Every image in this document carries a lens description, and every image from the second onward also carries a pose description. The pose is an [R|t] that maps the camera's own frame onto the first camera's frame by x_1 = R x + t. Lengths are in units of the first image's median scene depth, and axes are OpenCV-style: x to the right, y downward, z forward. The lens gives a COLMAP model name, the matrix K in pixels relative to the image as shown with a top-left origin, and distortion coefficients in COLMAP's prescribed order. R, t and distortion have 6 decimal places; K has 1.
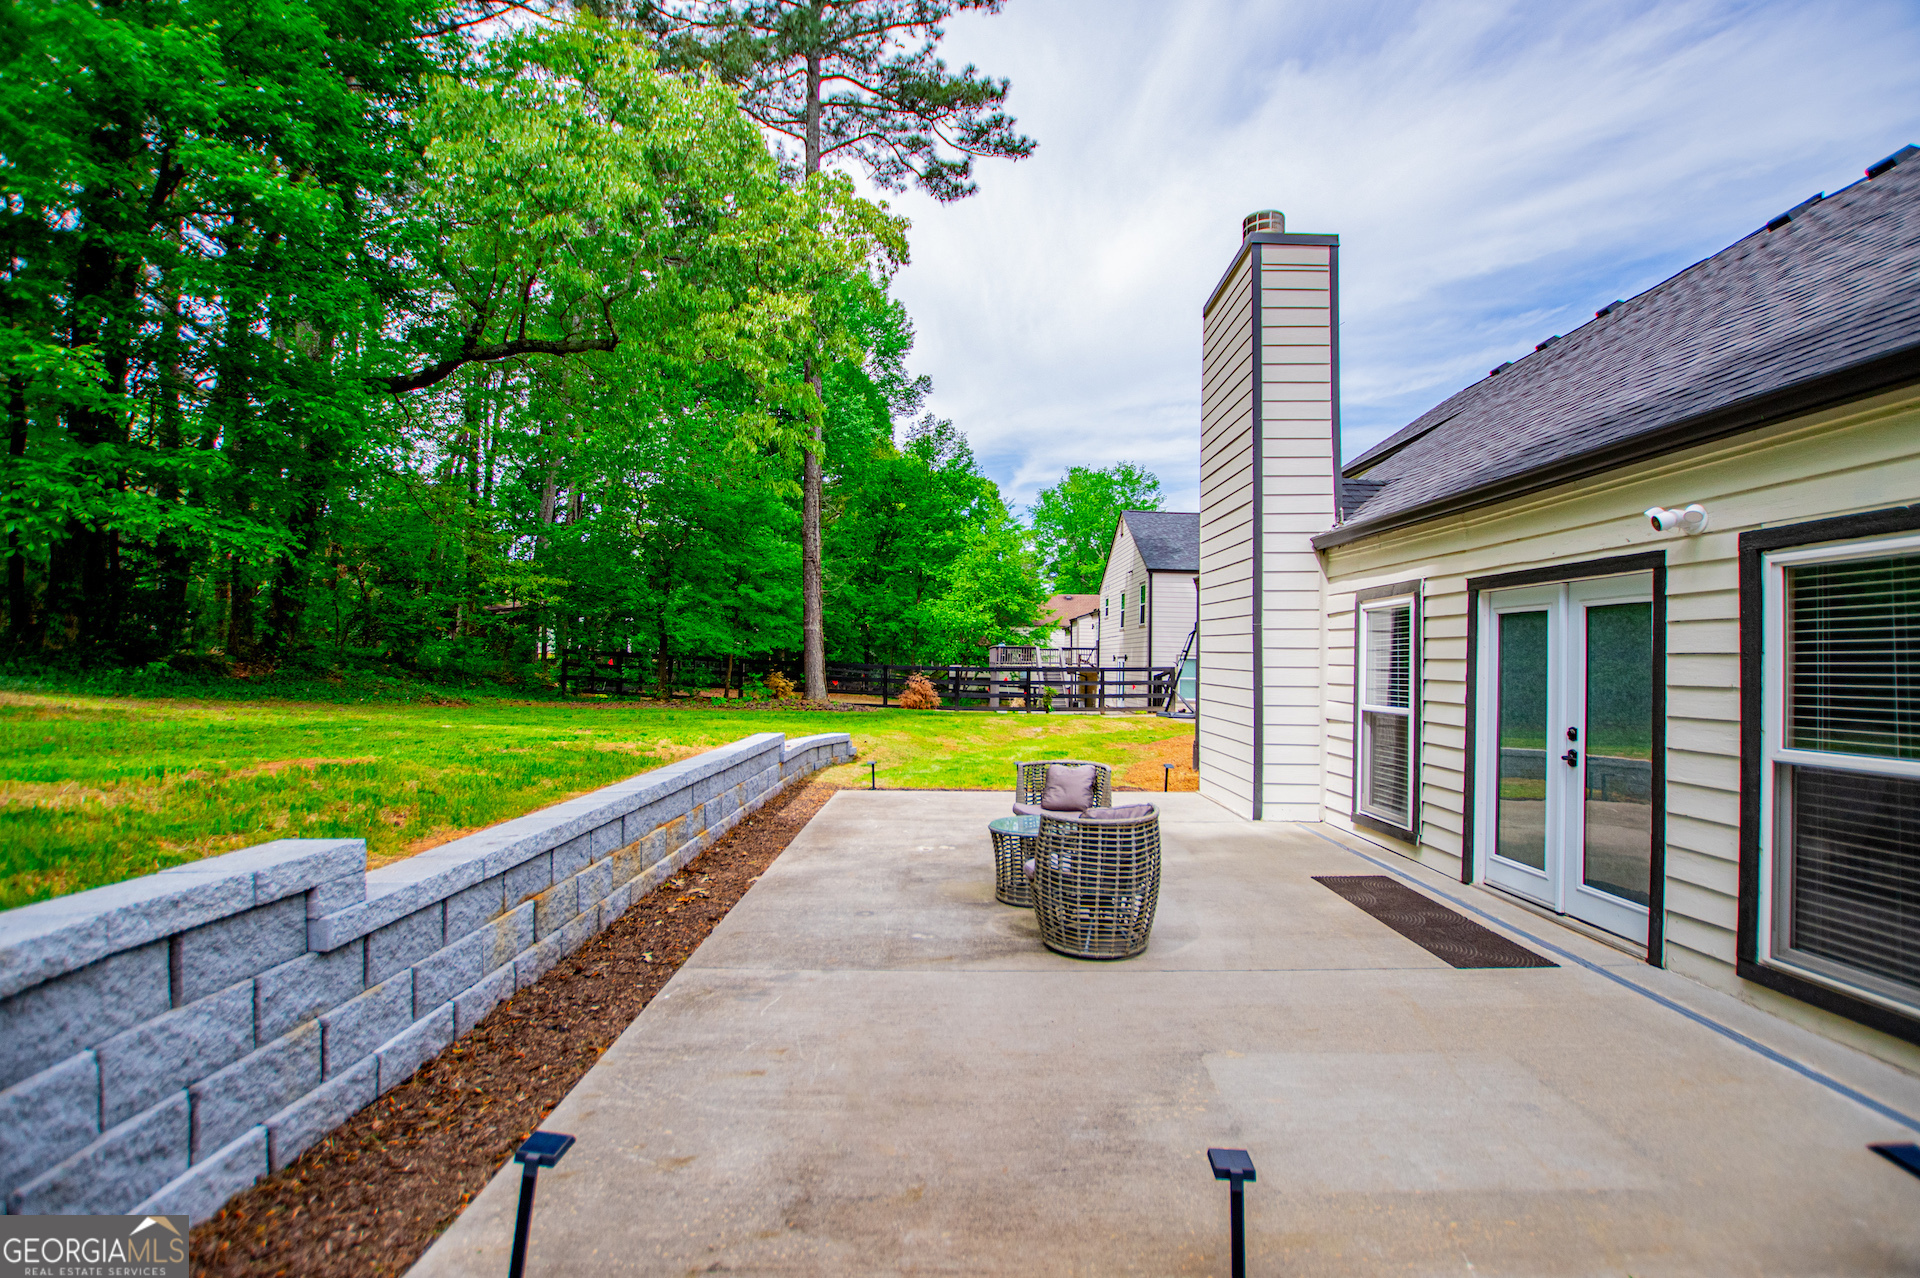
lens RADIAL K [[856.8, 0, 946.0], [0, 856.8, 645.5], [0, 0, 1]] dist [-0.029041, 0.002268]
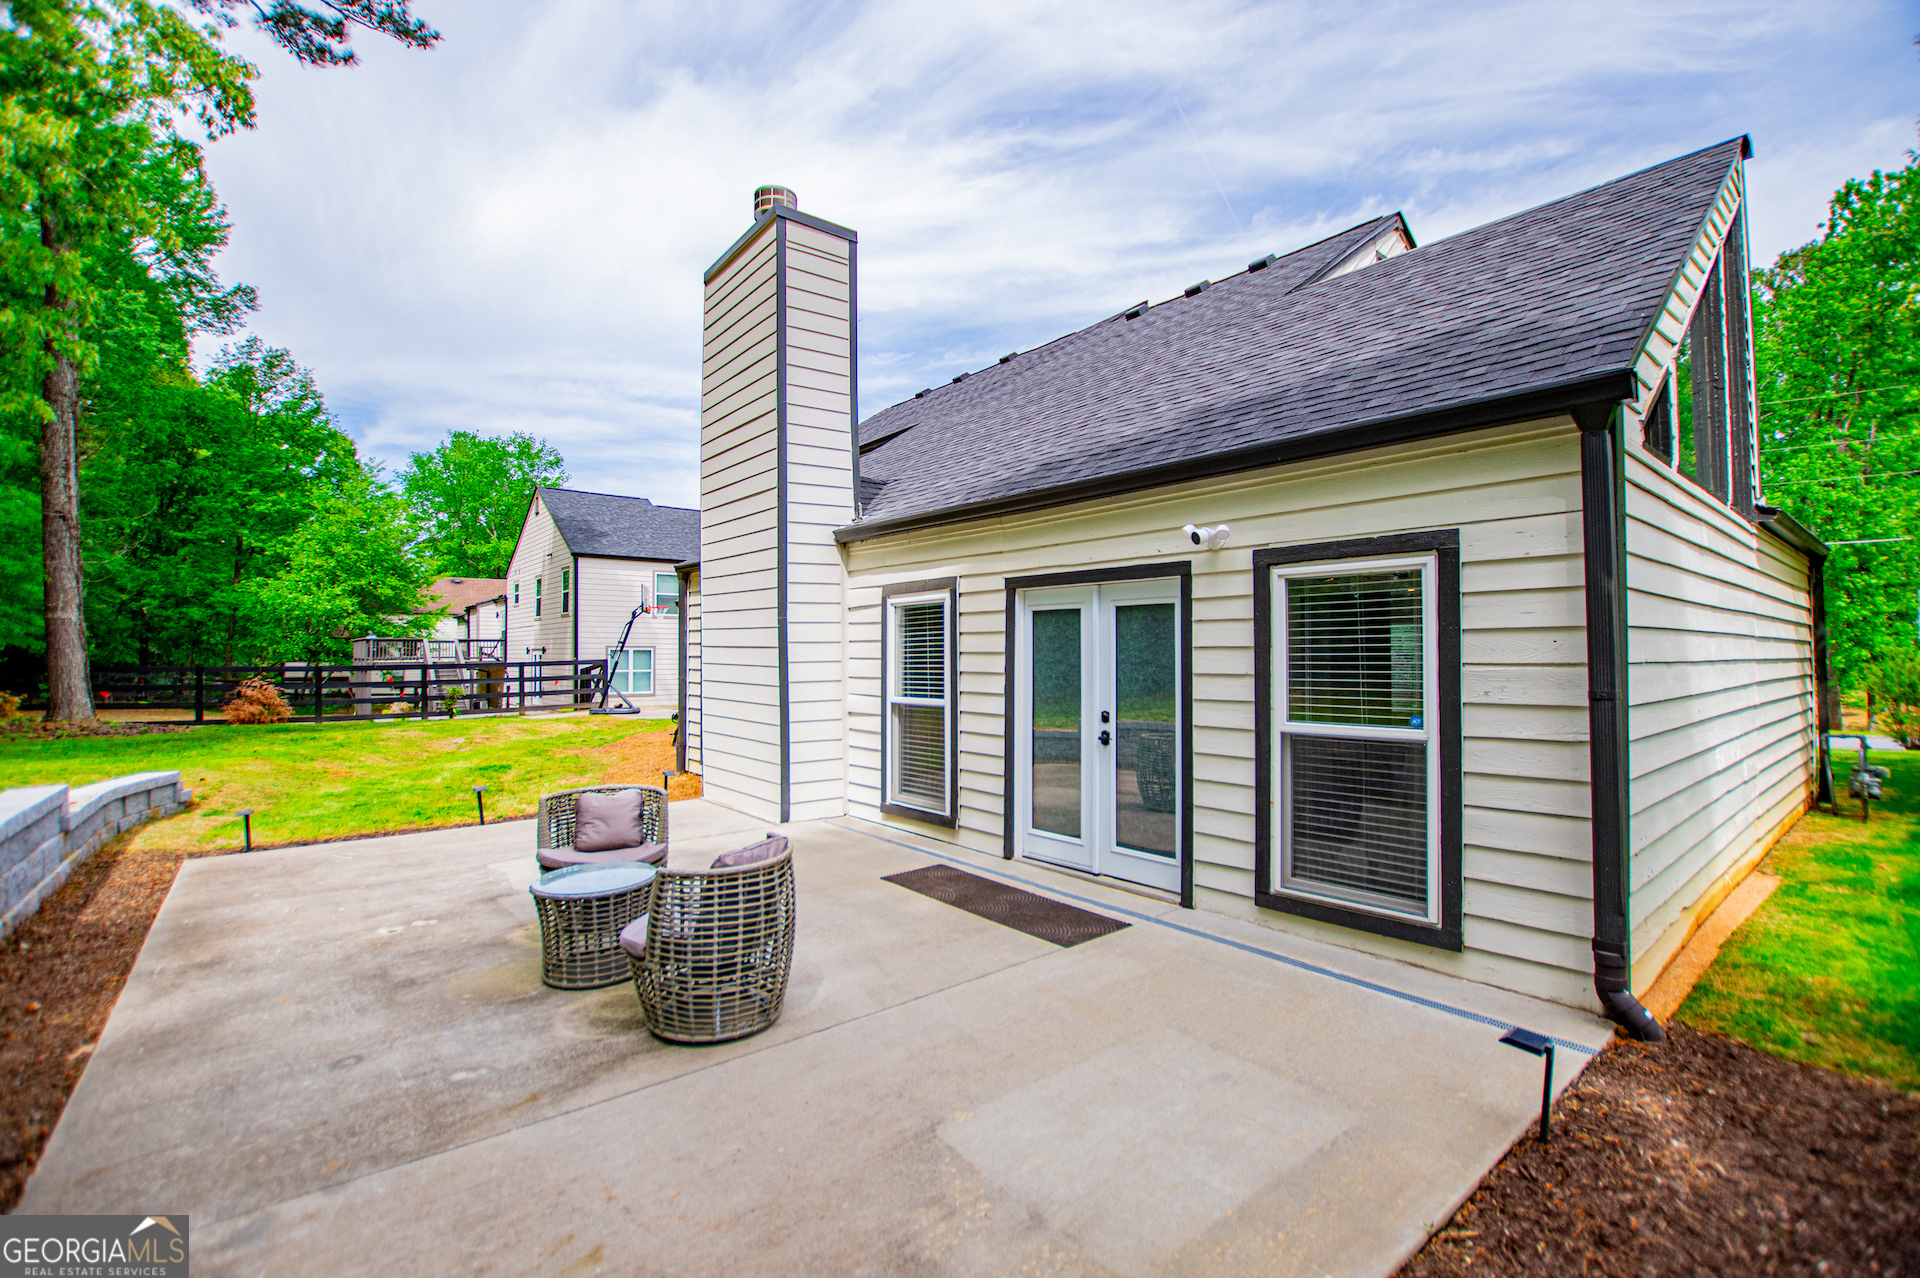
lens RADIAL K [[856.8, 0, 960.0], [0, 856.8, 639.4], [0, 0, 1]] dist [-0.029041, 0.002268]
pose [[0.772369, -0.011757, 0.635065, -0.090396], [0.007872, 0.999929, 0.008938, -0.007594], [-0.635125, -0.001904, 0.772407, 0.137705]]
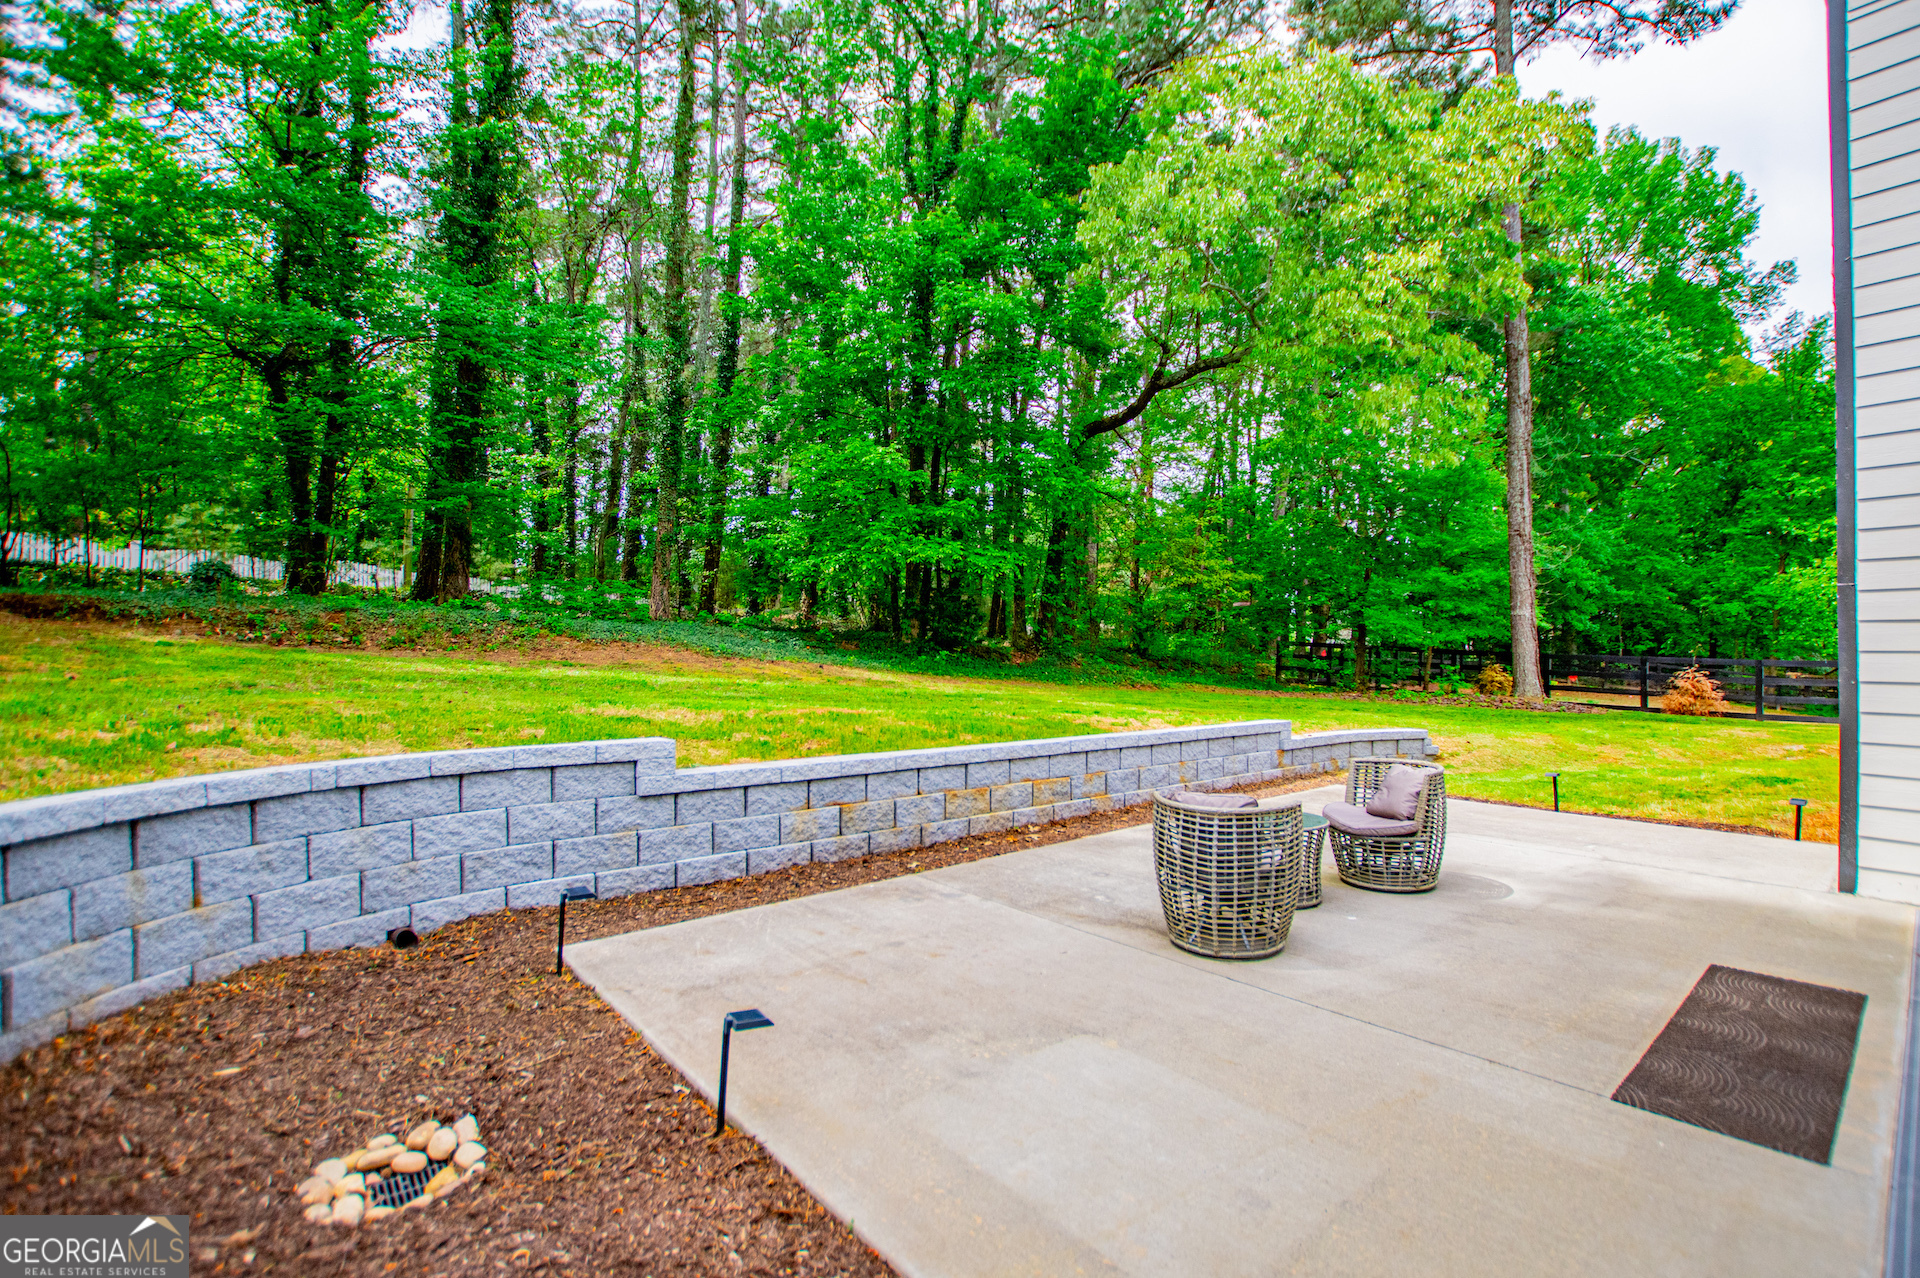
lens RADIAL K [[856.8, 0, 969.7], [0, 856.8, 640.3], [0, 0, 1]] dist [-0.029041, 0.002268]
pose [[0.661391, -0.009362, -0.749983, 0.403133], [0.010668, 0.999938, -0.003074, 0.012674], [0.749965, -0.005968, 0.661450, 0.106945]]
